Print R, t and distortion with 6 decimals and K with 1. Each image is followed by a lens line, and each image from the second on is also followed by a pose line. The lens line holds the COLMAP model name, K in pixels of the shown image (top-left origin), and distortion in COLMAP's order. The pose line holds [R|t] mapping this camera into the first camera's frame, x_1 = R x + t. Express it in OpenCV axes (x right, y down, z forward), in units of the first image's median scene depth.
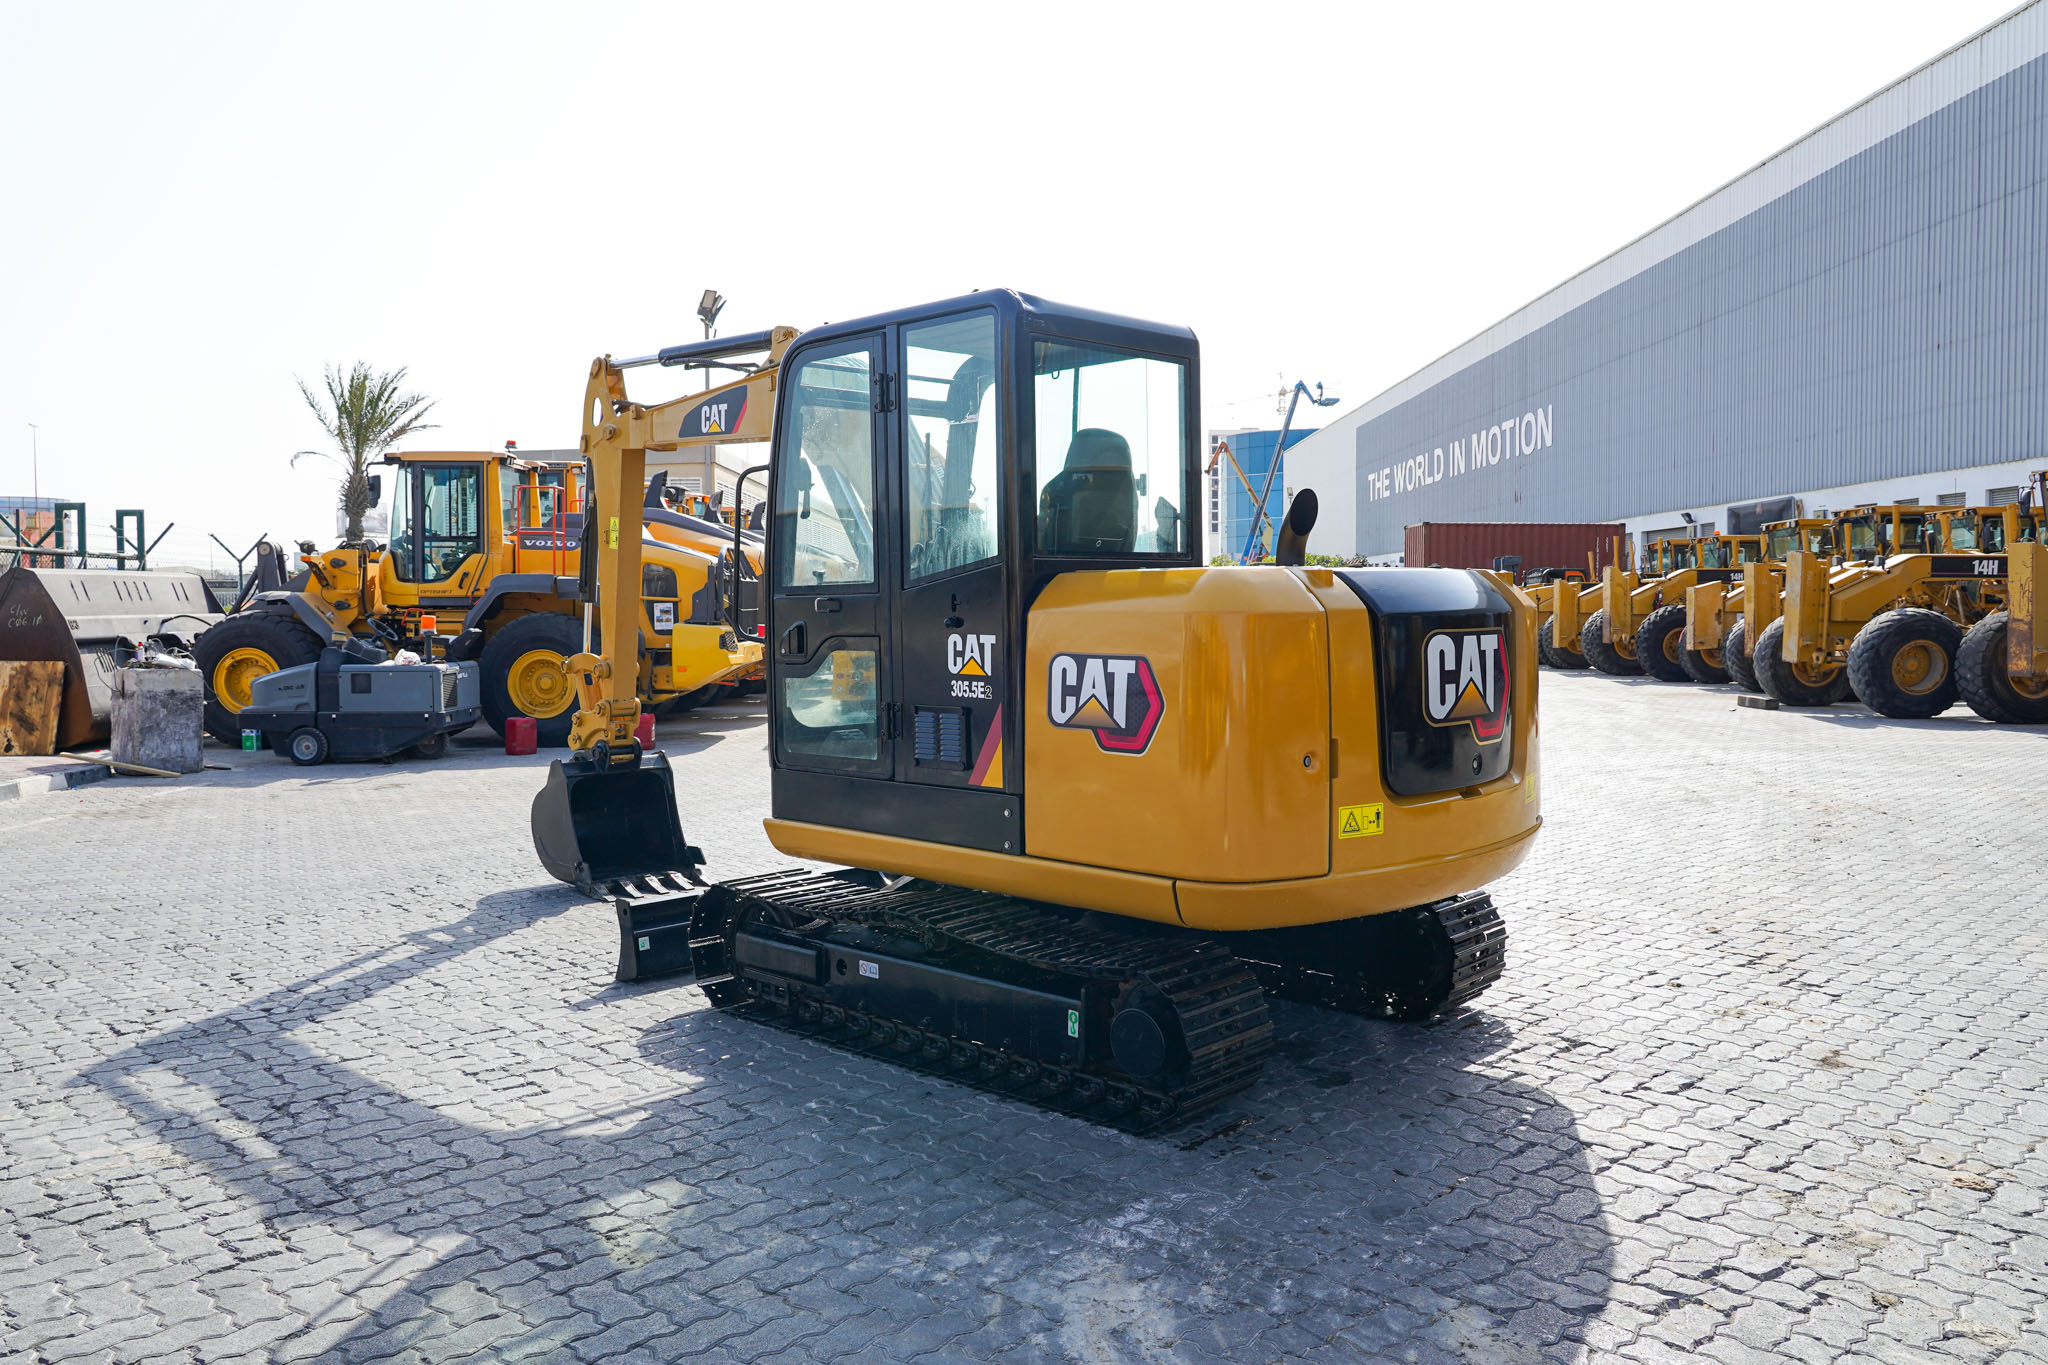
lens RADIAL K [[1550.1, 0, 1014.9], [0, 1550.1, 671.5], [0, 0, 1]] dist [-0.028714, 0.025039]
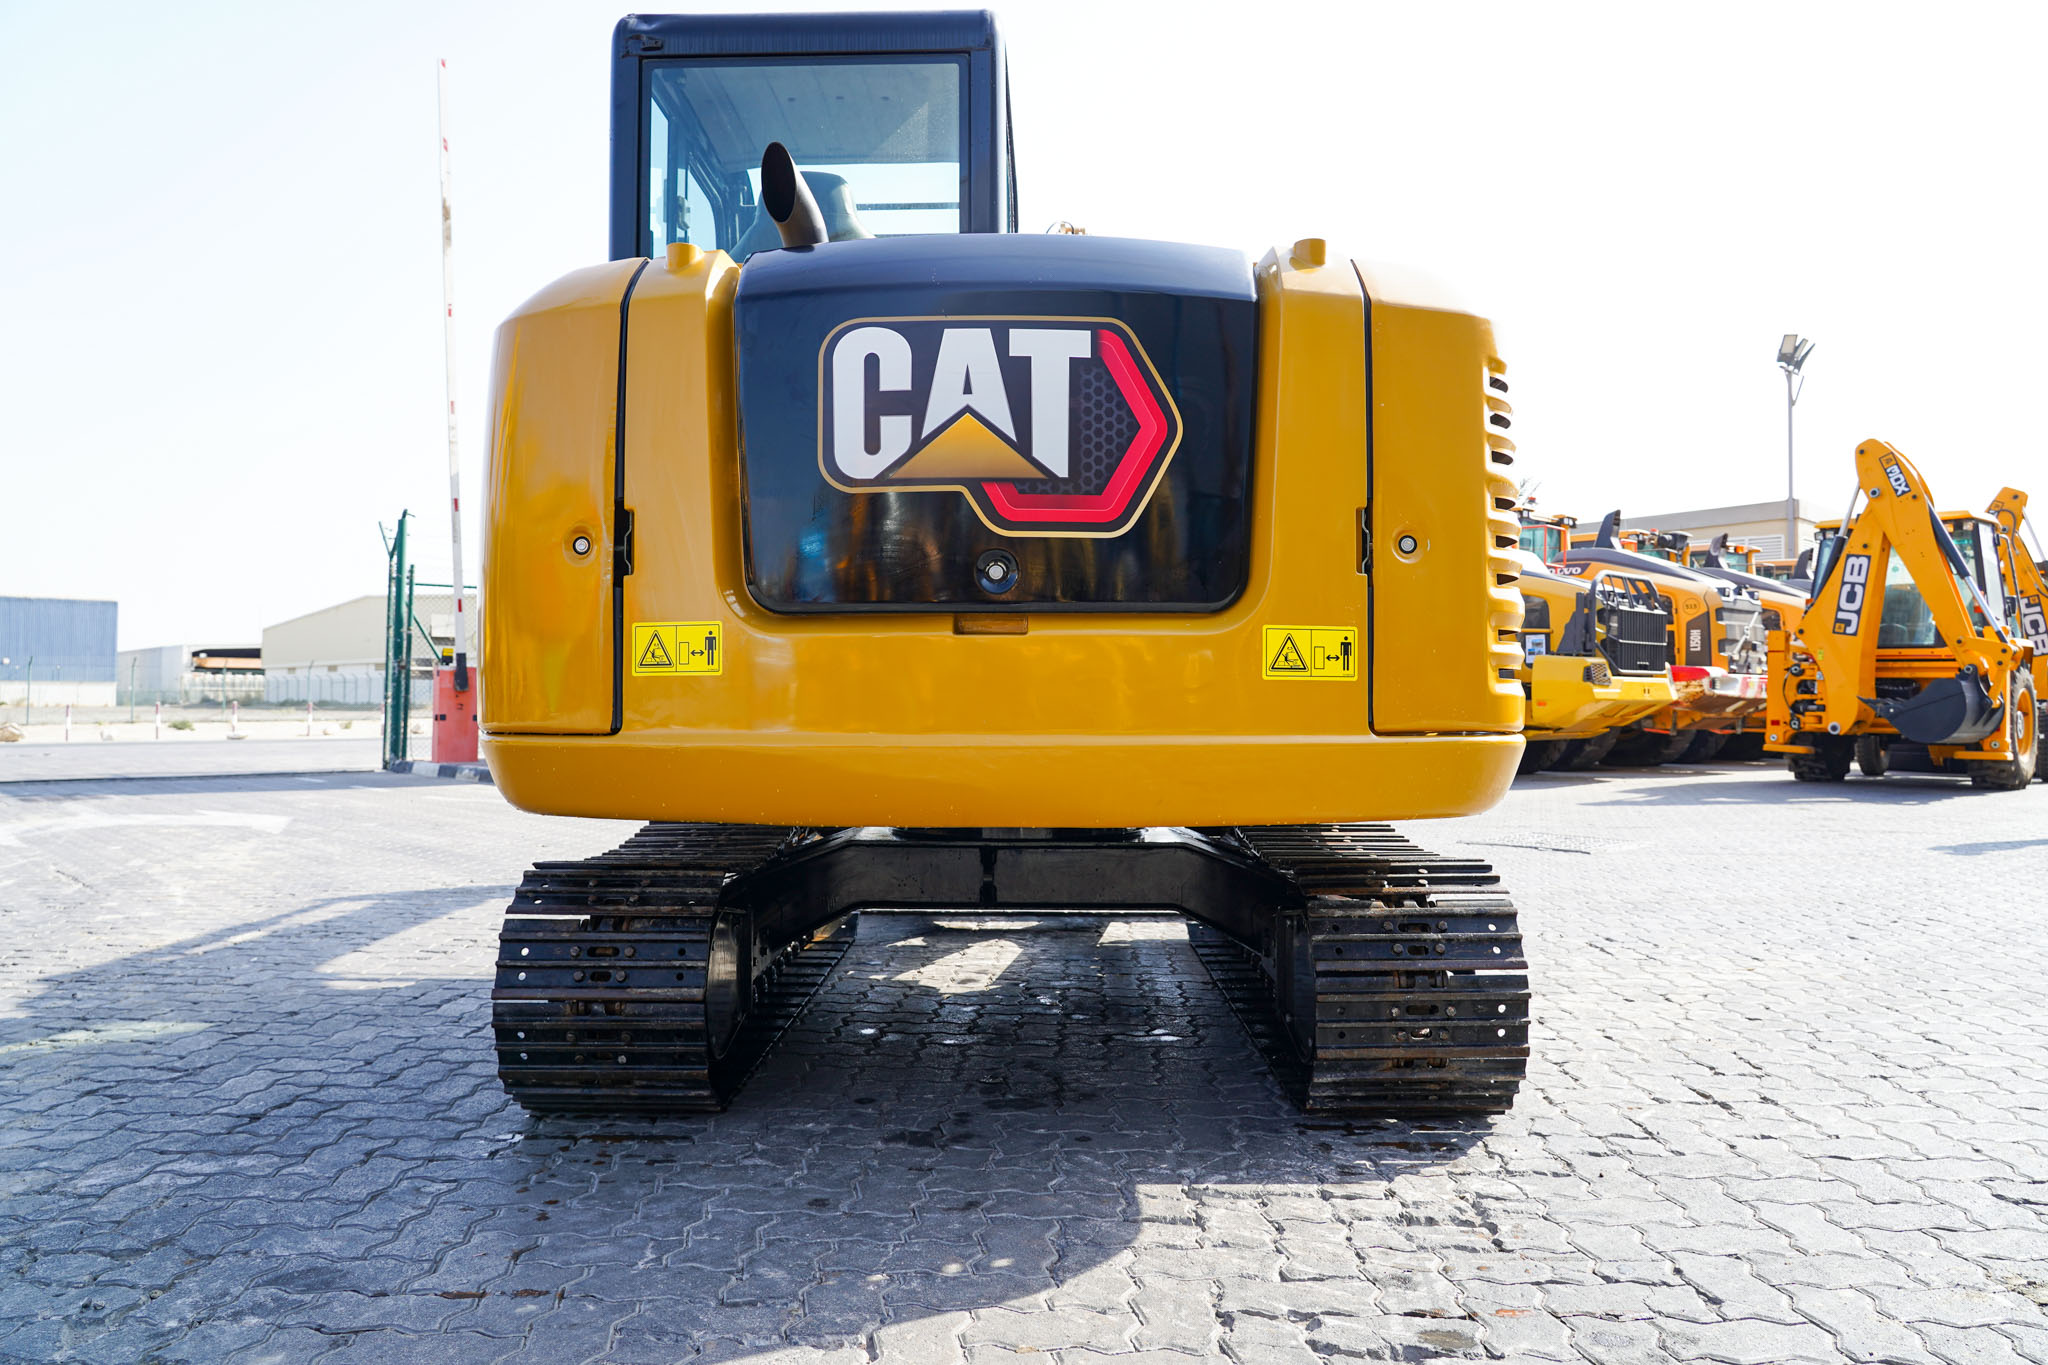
lens RADIAL K [[1388.7, 0, 1007.1], [0, 1388.7, 671.7], [0, 0, 1]] dist [-0.021818, 0.003174]
pose [[0.675176, -0.004816, -0.737641, 0.545828], [-0.044114, 0.997925, -0.046893, 0.097232], [0.736336, 0.064201, 0.673563, 0.576881]]
